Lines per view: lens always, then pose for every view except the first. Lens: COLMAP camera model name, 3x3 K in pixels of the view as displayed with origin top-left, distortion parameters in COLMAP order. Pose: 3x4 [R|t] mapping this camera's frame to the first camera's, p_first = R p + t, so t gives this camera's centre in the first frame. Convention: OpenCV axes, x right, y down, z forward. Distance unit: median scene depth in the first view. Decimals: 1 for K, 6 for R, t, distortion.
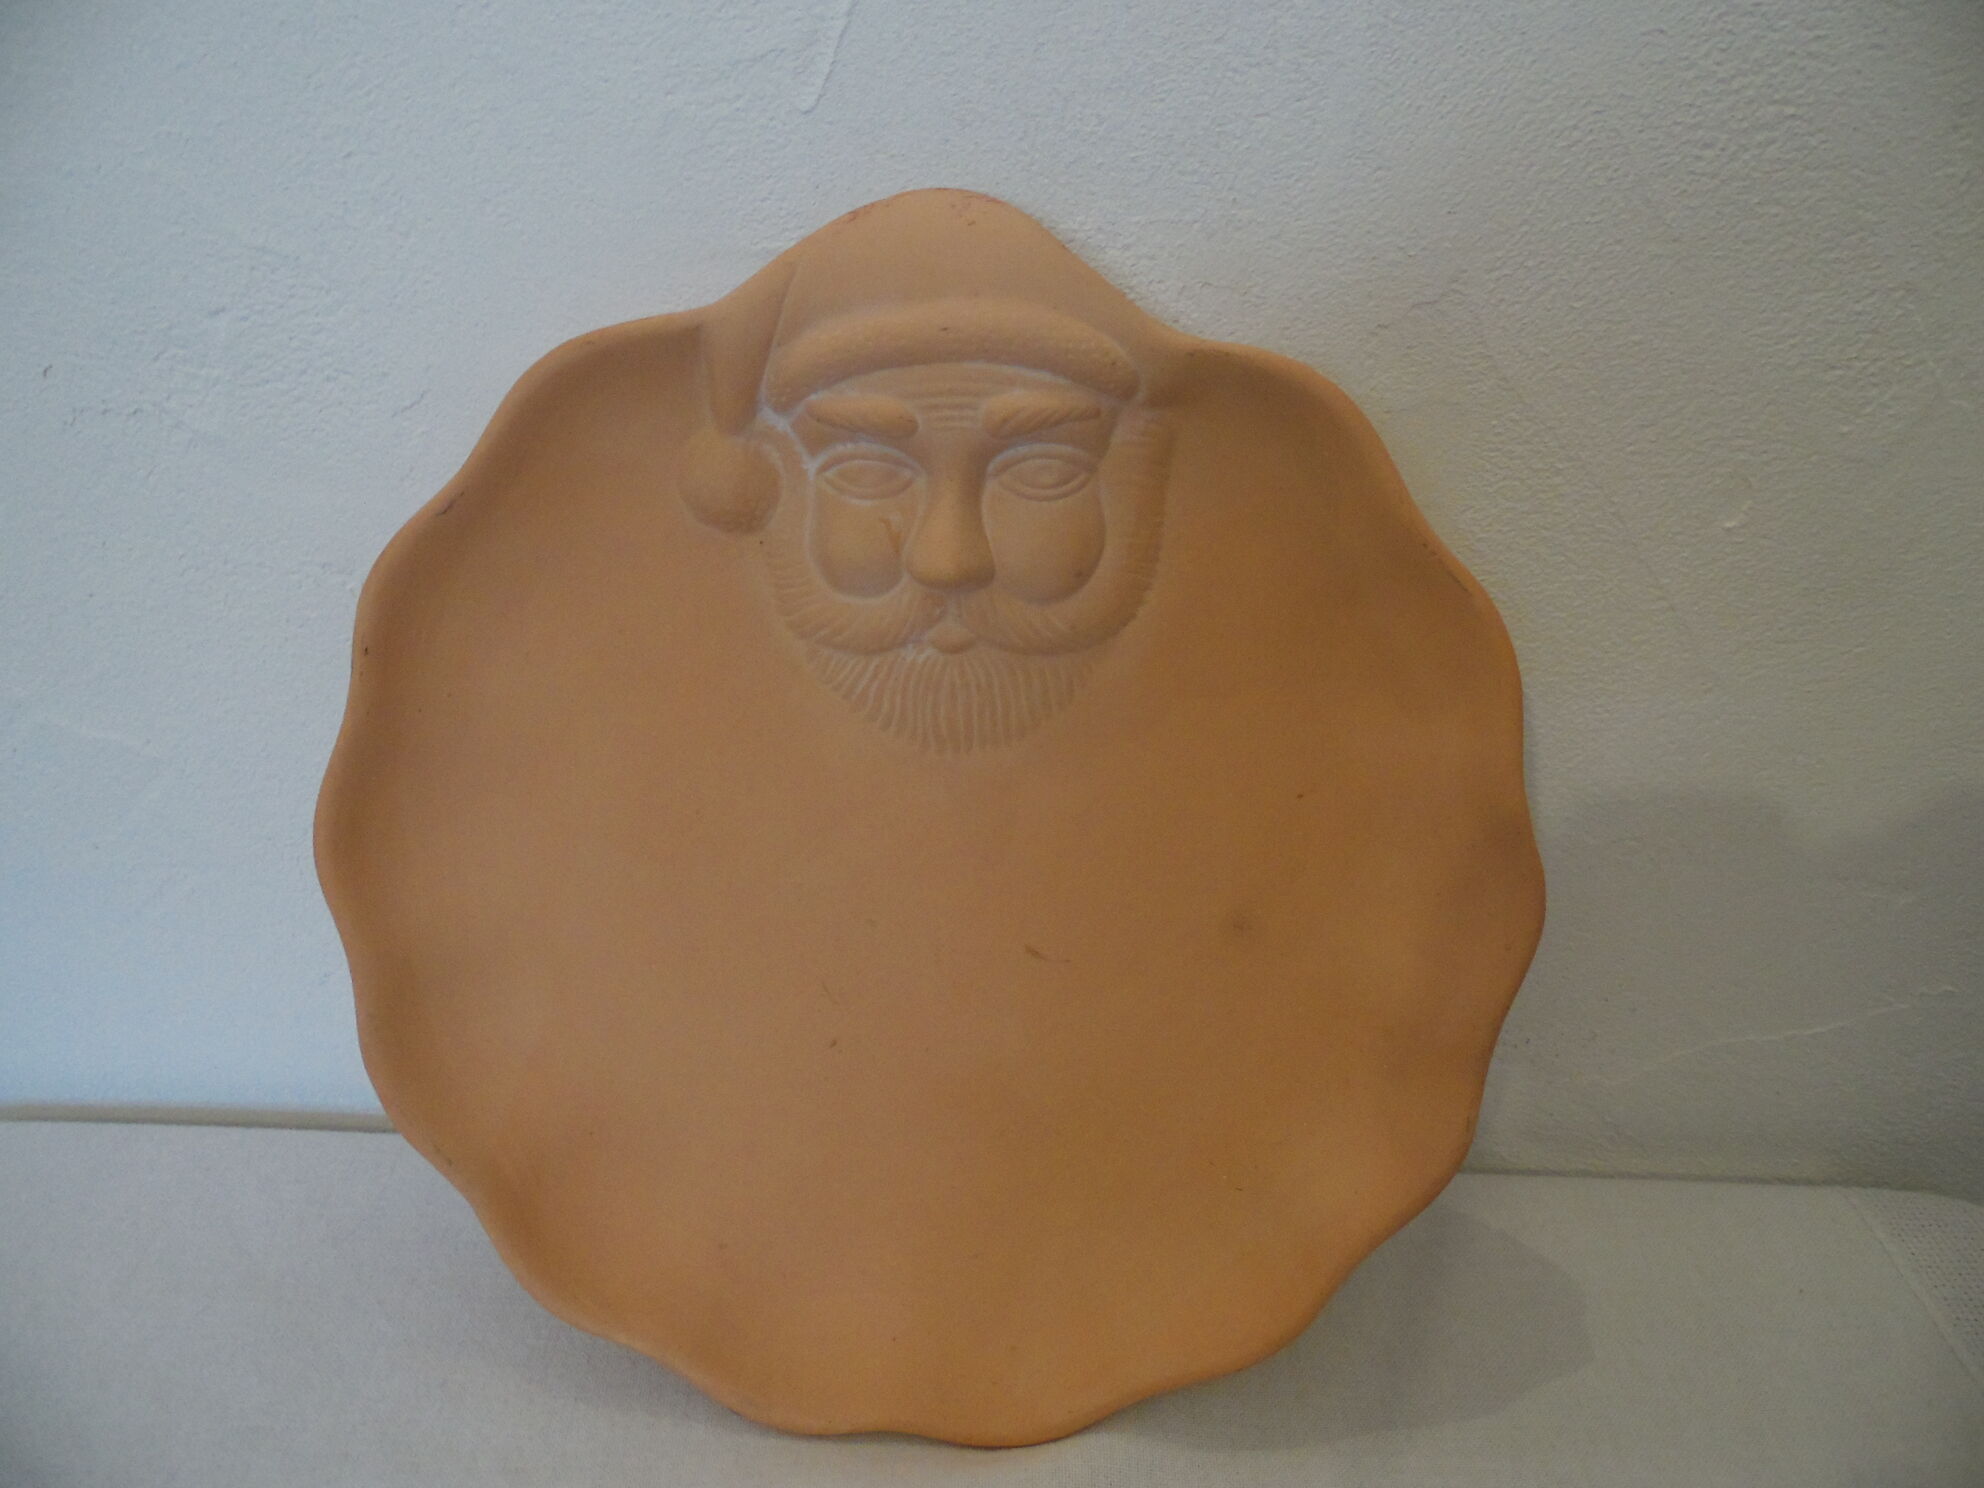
lens RADIAL K [[1455.2, 0, 998.4], [0, 1455.2, 700.2], [0, 0, 1]] dist [-0.006363, 0.002719]
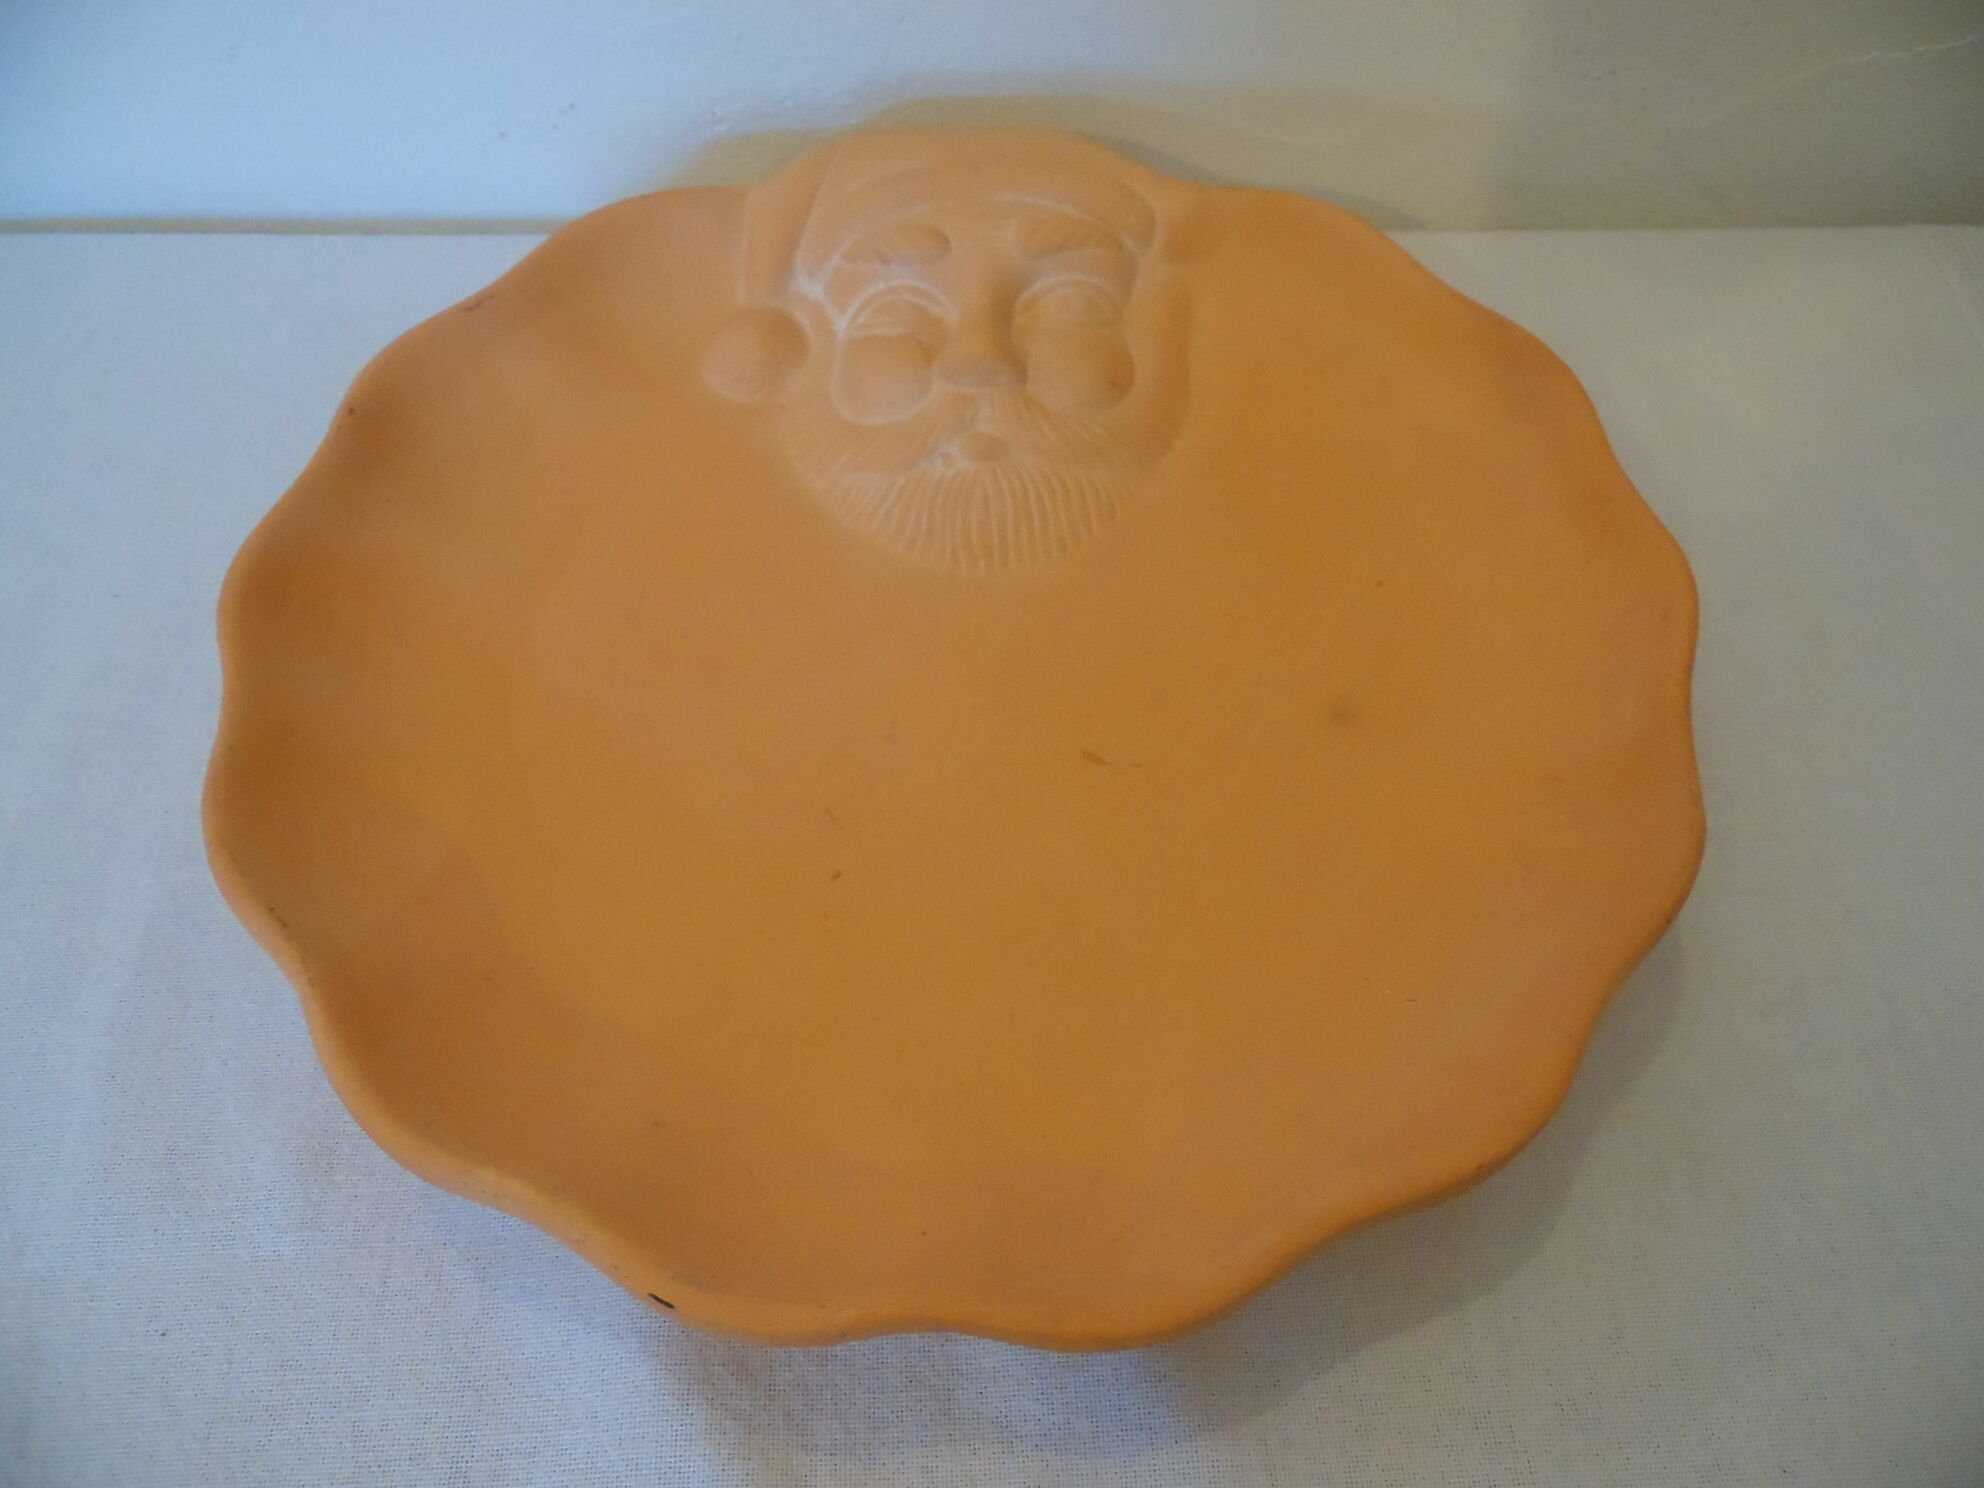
lens RADIAL K [[1455.2, 0, 998.4], [0, 1455.2, 700.2], [0, 0, 1]] dist [-0.006363, 0.002719]
pose [[0.998444, -0.003188, 0.055680, -0.075011], [0.038088, 0.768260, -0.639004, 0.682641], [-0.040739, 0.640130, 0.767186, 0.380418]]
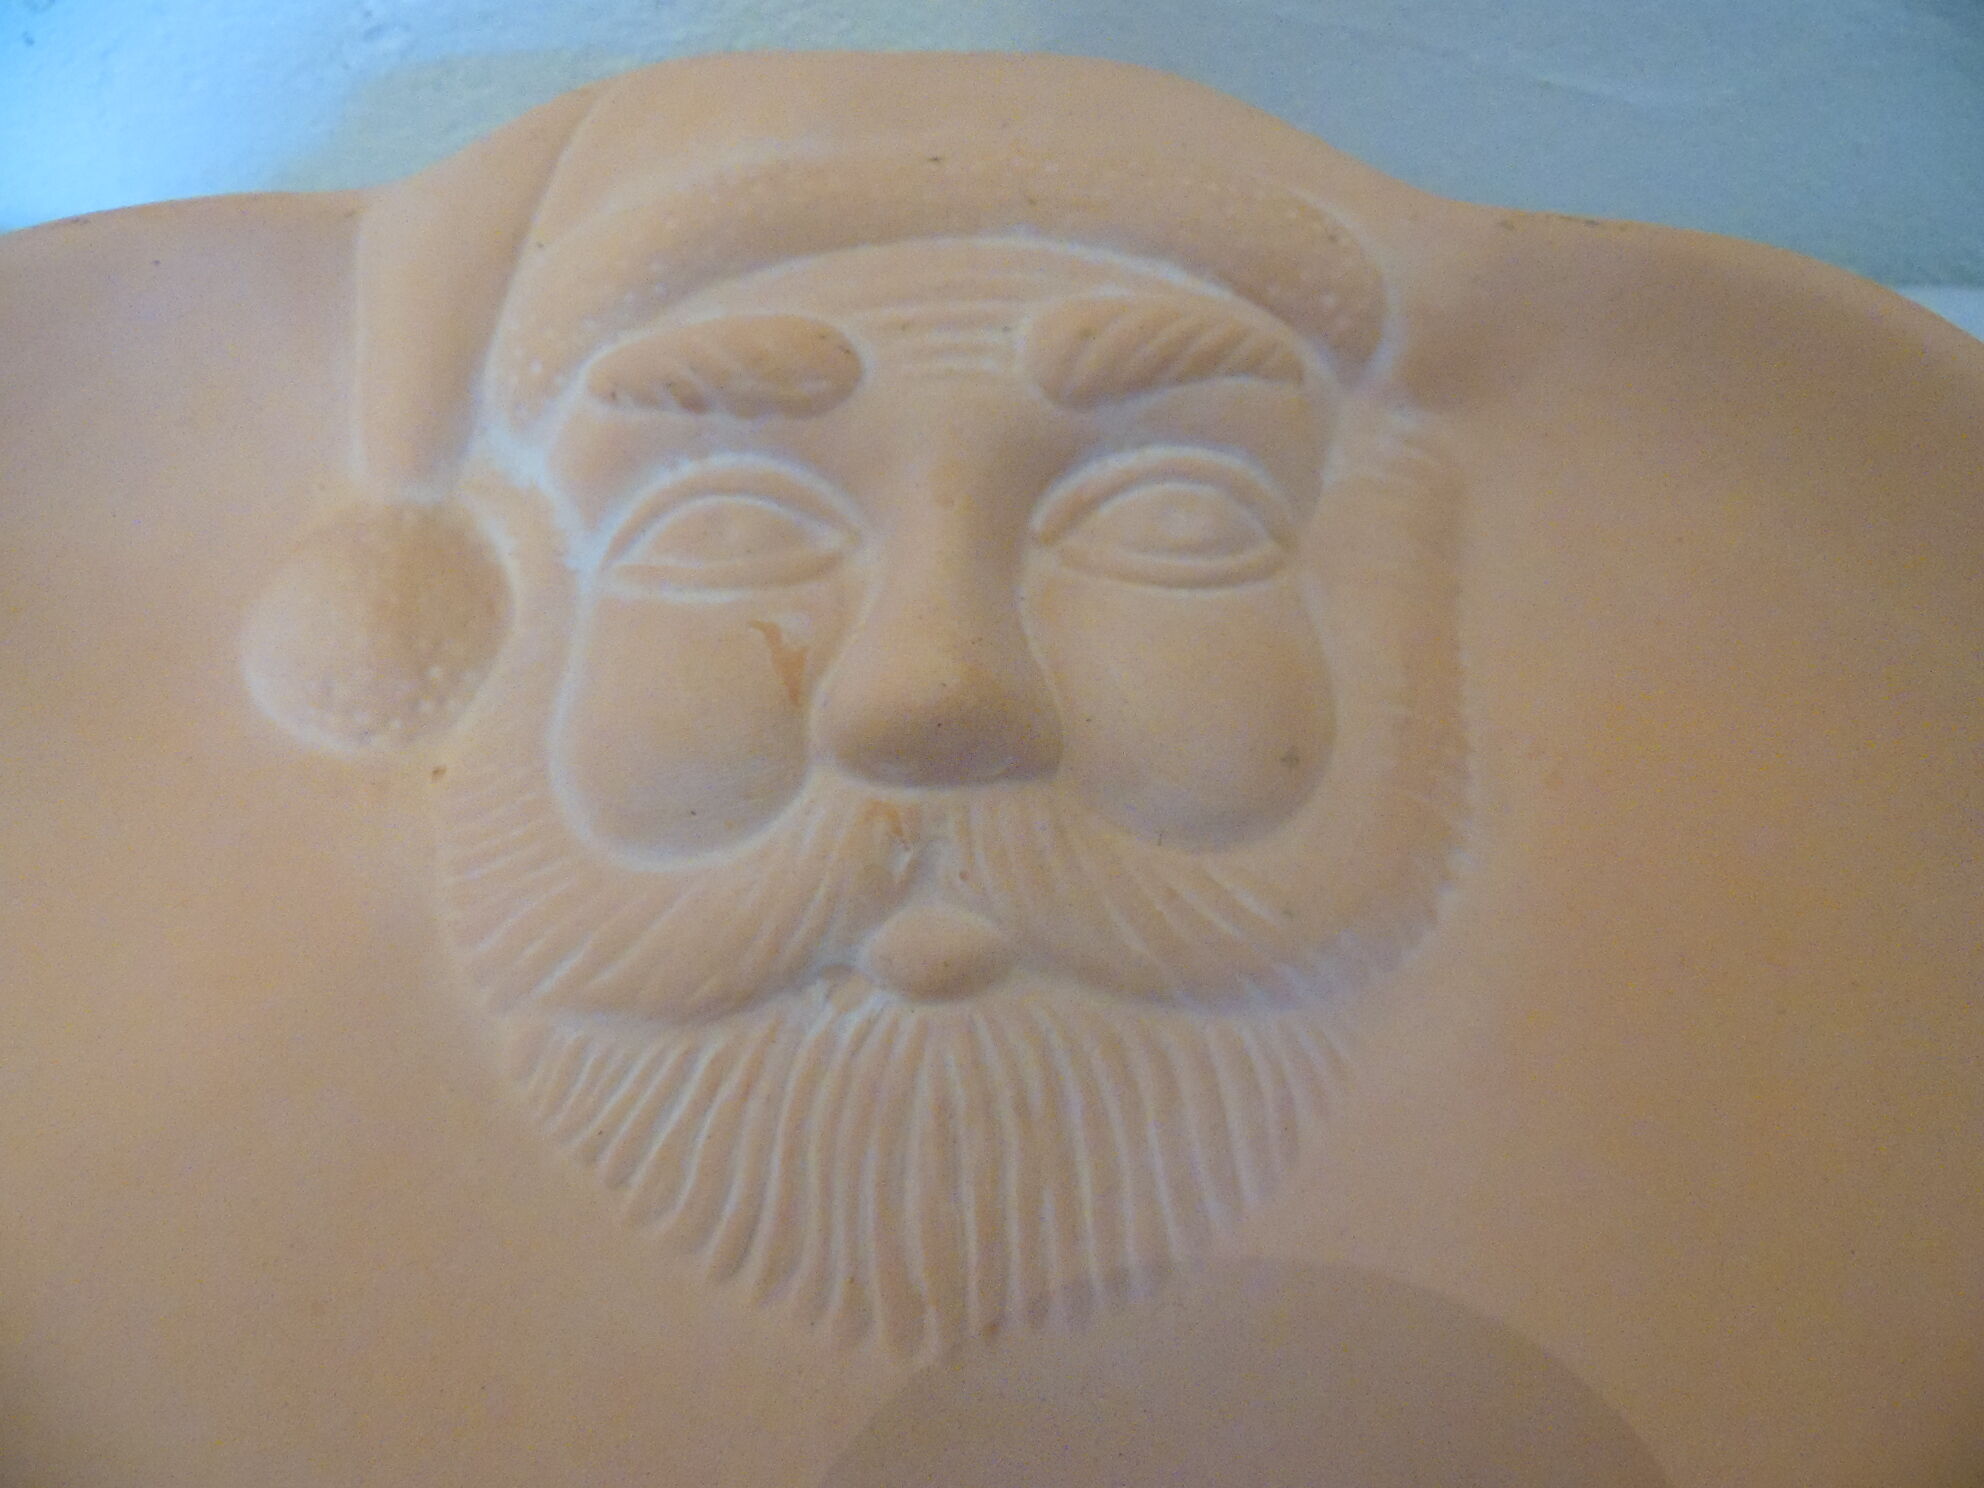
lens RADIAL K [[1455.2, 0, 998.4], [0, 1455.2, 700.2], [0, 0, 1]] dist [-0.006363, 0.002719]
pose [[0.997741, 0.002786, 0.067124, -0.041795], [0.038049, 0.800018, -0.598769, 0.115603], [-0.055368, 0.599970, 0.798104, 0.685819]]
